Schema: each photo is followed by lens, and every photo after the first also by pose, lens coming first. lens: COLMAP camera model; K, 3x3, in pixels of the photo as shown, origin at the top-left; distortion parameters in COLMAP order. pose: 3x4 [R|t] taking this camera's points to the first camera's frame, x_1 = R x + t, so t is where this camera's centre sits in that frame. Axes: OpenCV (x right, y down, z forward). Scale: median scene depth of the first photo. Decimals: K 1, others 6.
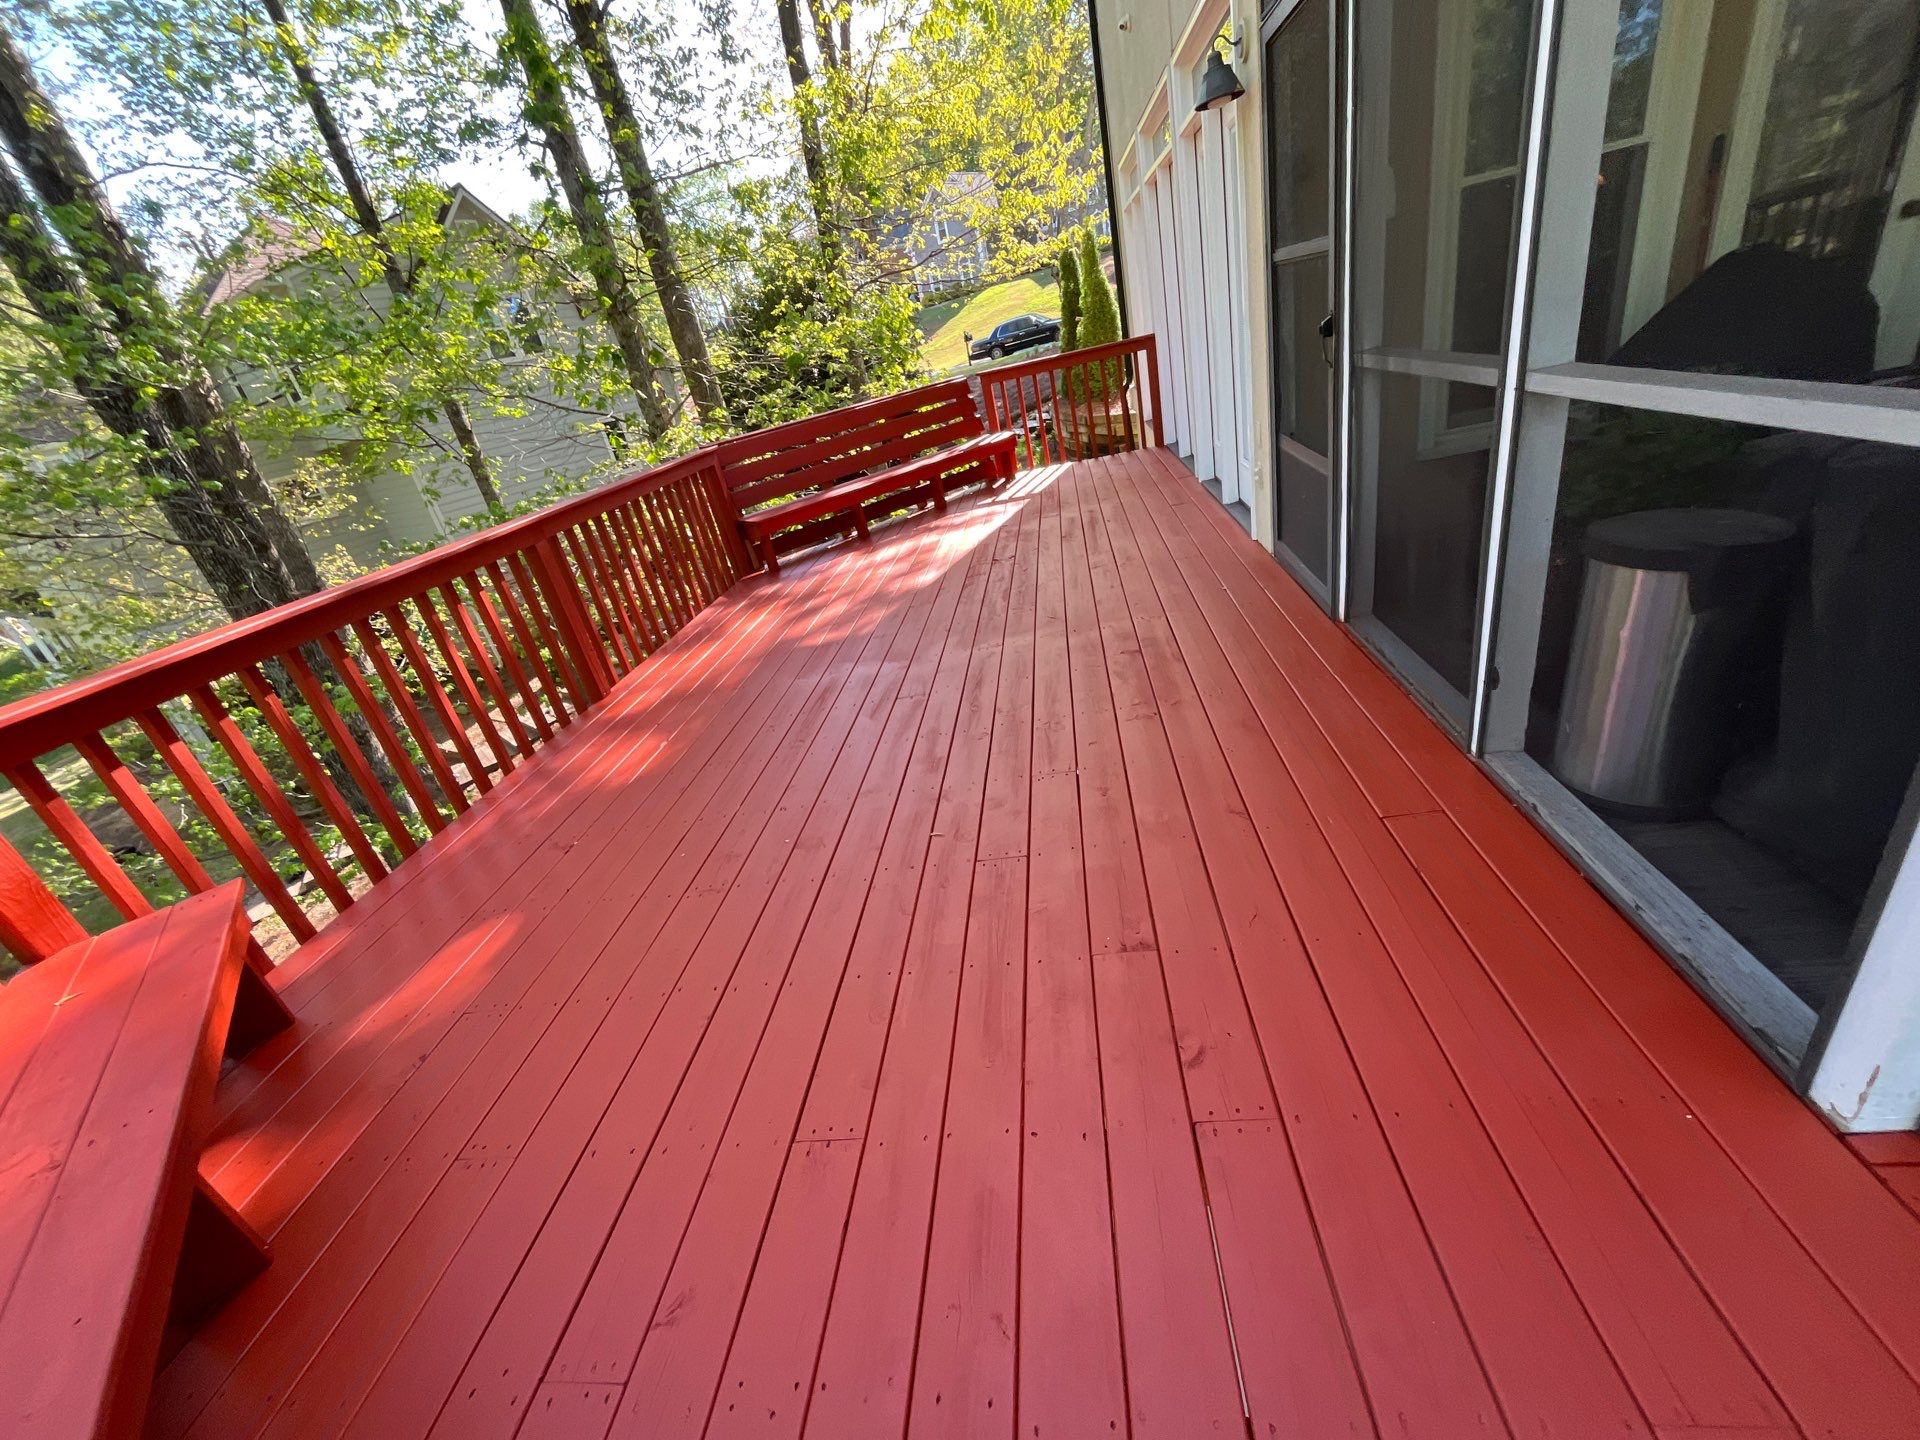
lens RADIAL K [[768.3, 0, 960.0], [0, 768.3, 720.0], [0, 0, 1]] dist [-0.002431, -0.000093]
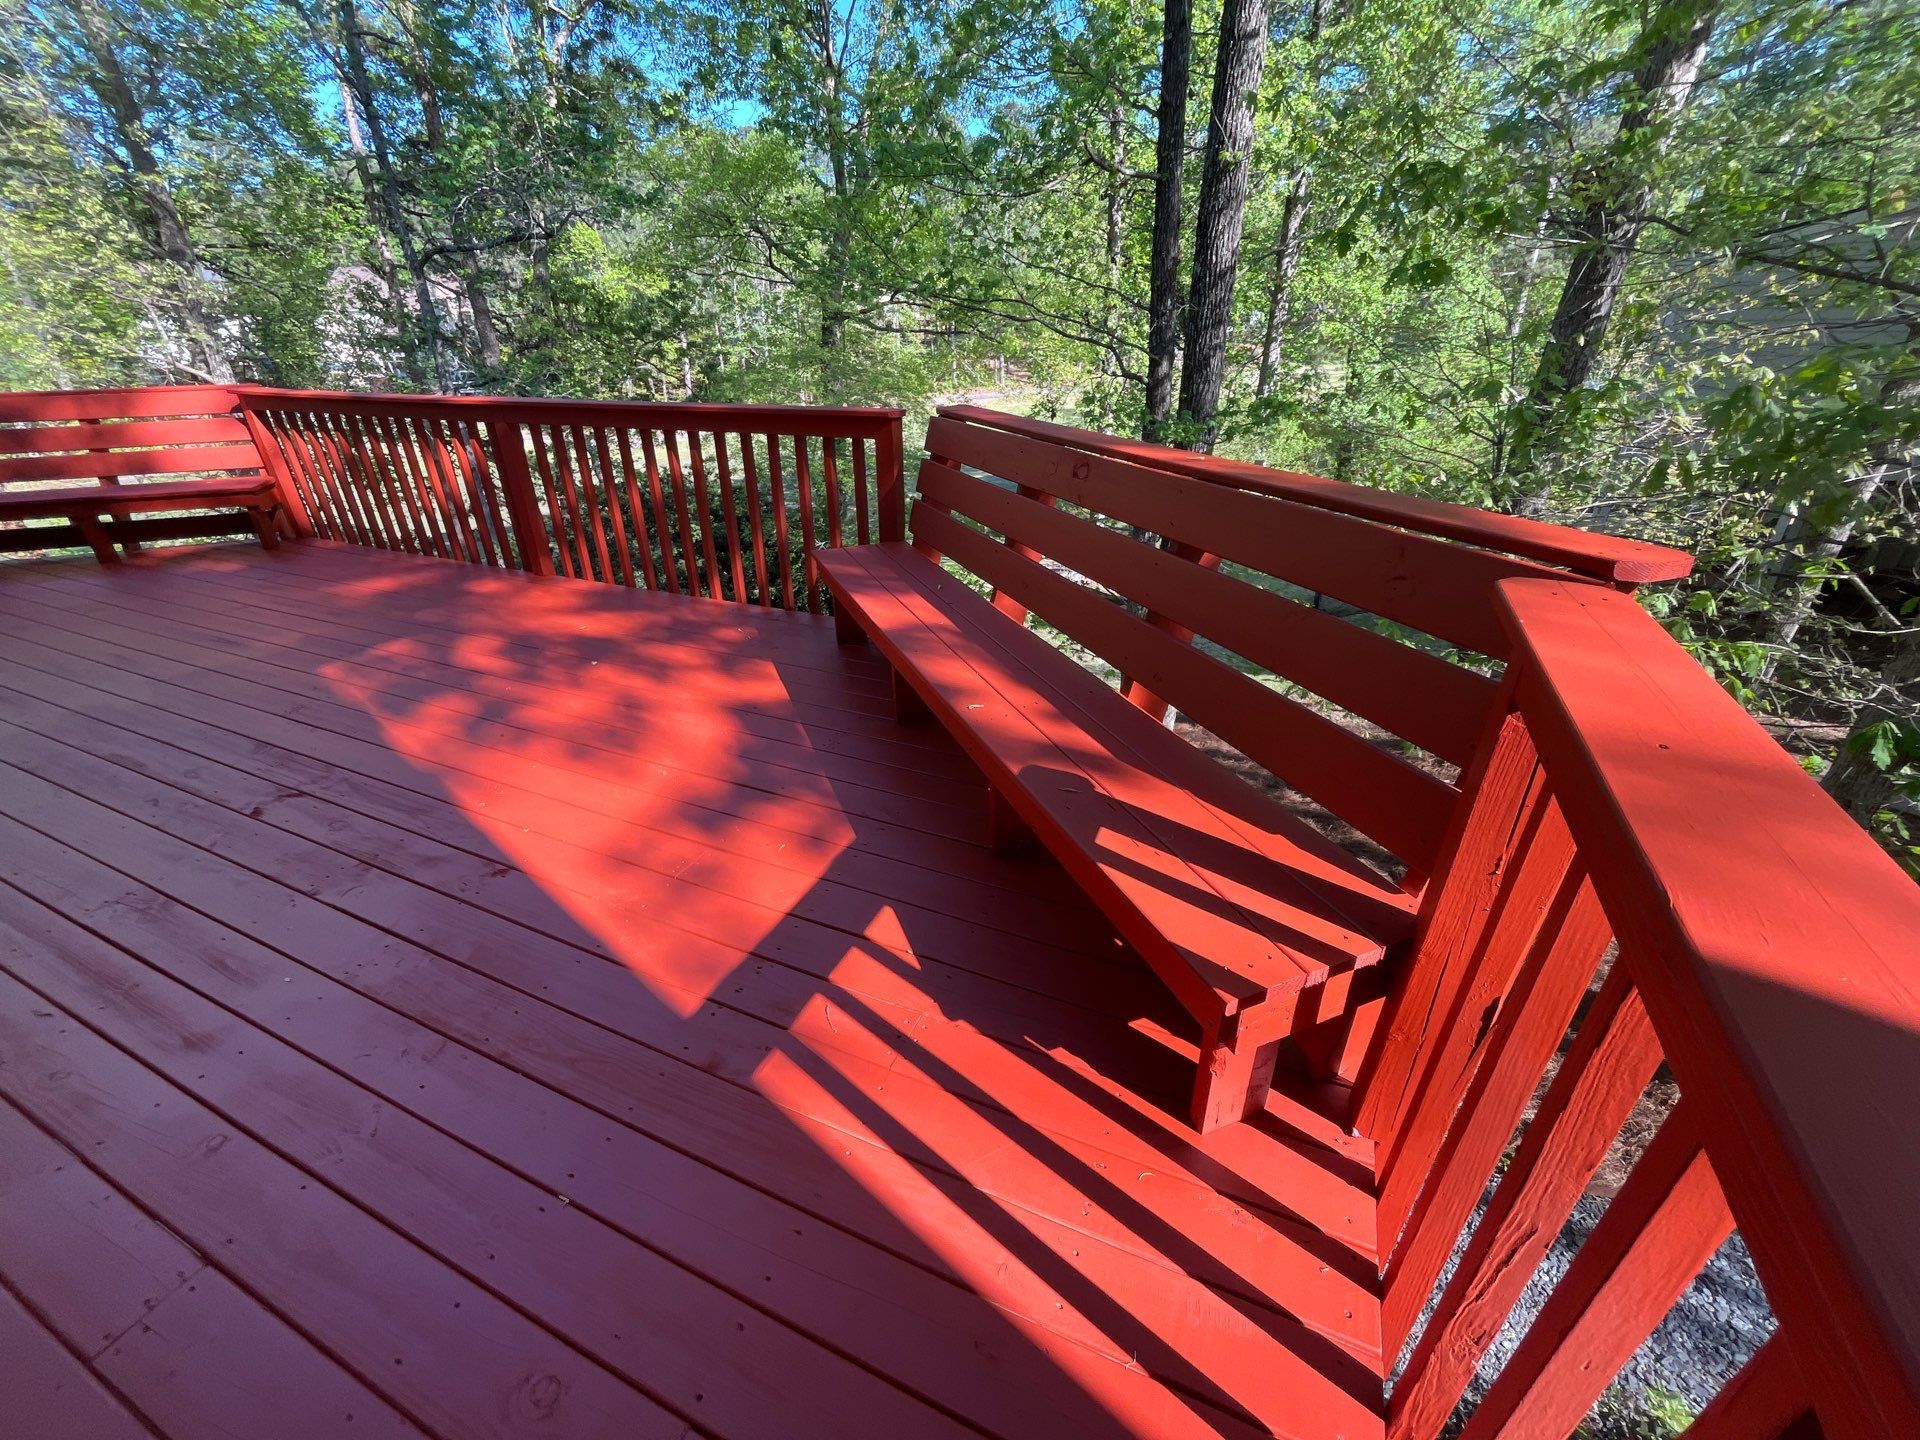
lens RADIAL K [[768.3, 0, 960.0], [0, 768.3, 720.0], [0, 0, 1]] dist [-0.002431, -0.000093]
pose [[-0.297398, 0.611050, -0.733603, 0.076257], [-0.356619, 0.641661, 0.679039, -0.219856], [0.885651, 0.463561, 0.027084, 0.408410]]
